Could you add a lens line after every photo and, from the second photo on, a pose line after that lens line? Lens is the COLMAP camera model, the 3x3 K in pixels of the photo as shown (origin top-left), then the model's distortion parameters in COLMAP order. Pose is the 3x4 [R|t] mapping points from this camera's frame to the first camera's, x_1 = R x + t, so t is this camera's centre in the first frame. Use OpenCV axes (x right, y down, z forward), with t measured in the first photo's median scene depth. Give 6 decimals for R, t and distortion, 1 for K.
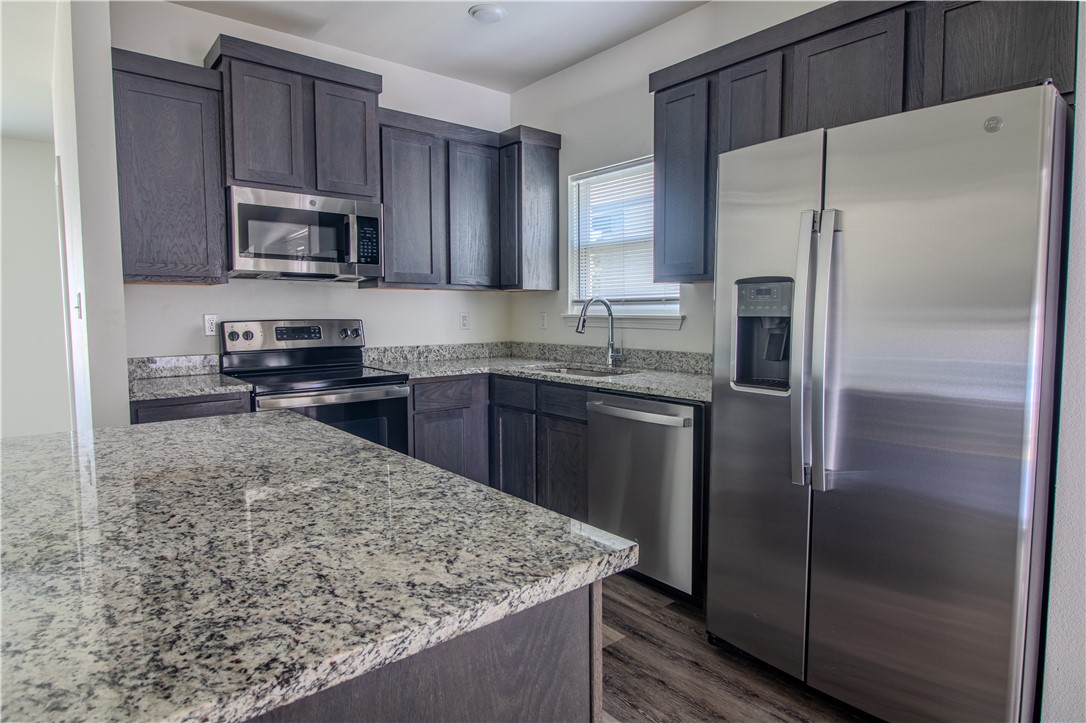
lens RADIAL K [[599.1, 0, 543.0], [0, 599.1, 361.5], [0, 0, 1]] dist [-0.002136, -0.001052]
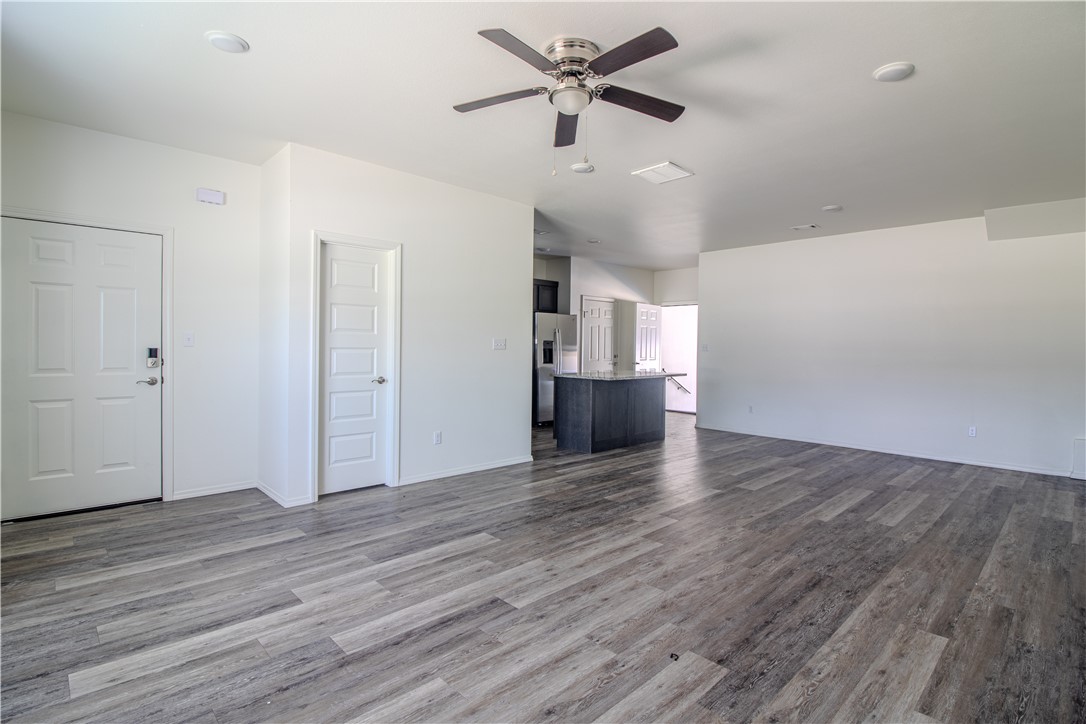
lens RADIAL K [[526.5, 0, 547.1], [0, 526.5, 350.3], [0, 0, 1]] dist [0.003593, -0.014843]
pose [[-0.072398, -0.000384, 0.997376, -2.309553], [0.071864, 0.997399, 0.005601, -0.053893], [-0.994783, 0.072081, -0.072182, 0.796373]]
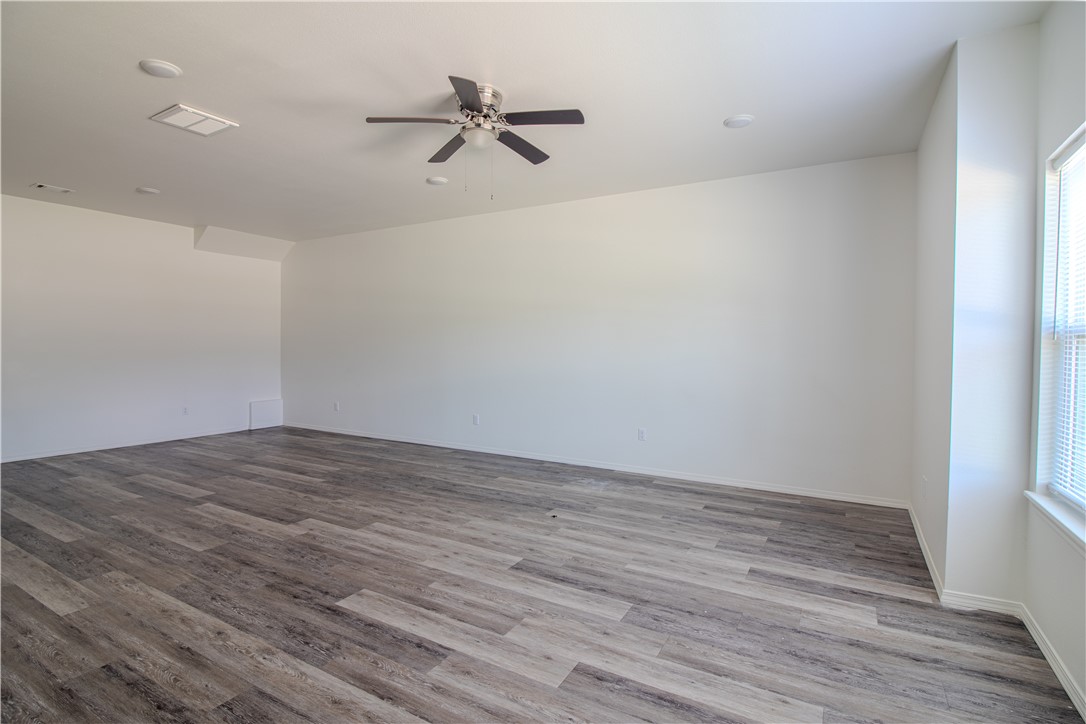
lens RADIAL K [[526.5, 0, 547.1], [0, 526.5, 350.3], [0, 0, 1]] dist [0.003593, -0.014843]
pose [[-0.935608, 0.005689, -0.352996, -1.237255], [-0.029396, 0.995143, 0.093953, -0.141483], [0.351816, 0.098280, -0.930896, 1.680292]]
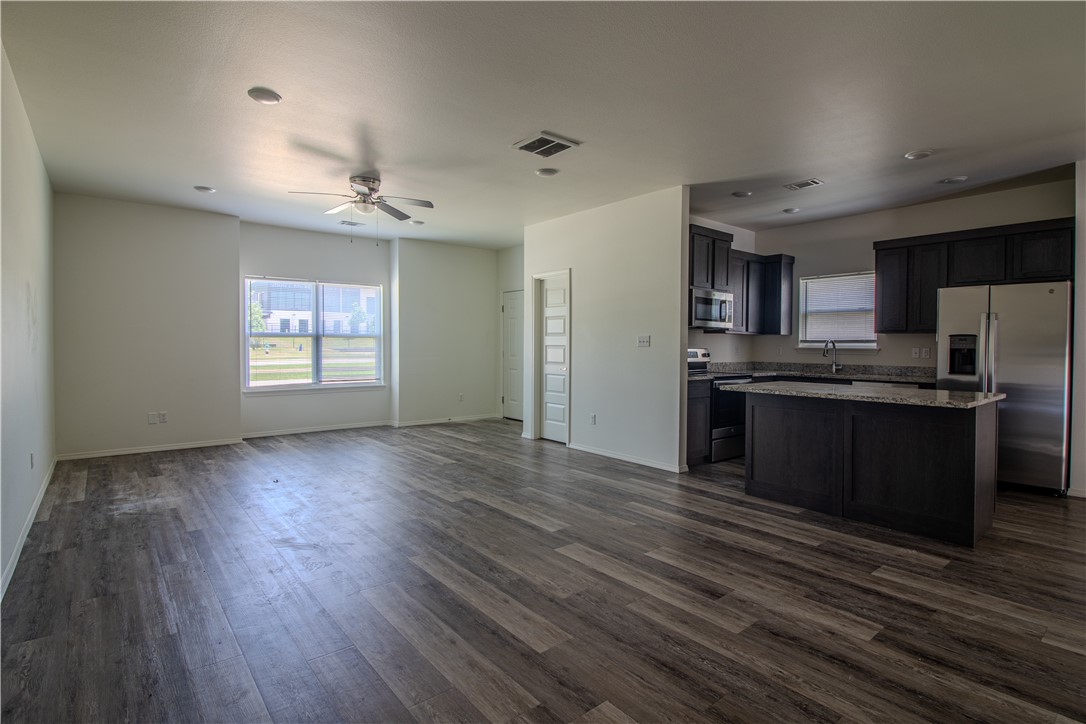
lens RADIAL K [[526.5, 0, 547.1], [0, 526.5, 350.3], [0, 0, 1]] dist [0.003593, -0.014843]
pose [[0.999915, 0.012970, 0.001548, -0.934793], [-0.012824, 0.997279, -0.072597, 0.078941], [-0.002485, 0.072571, 0.997360, -0.844241]]
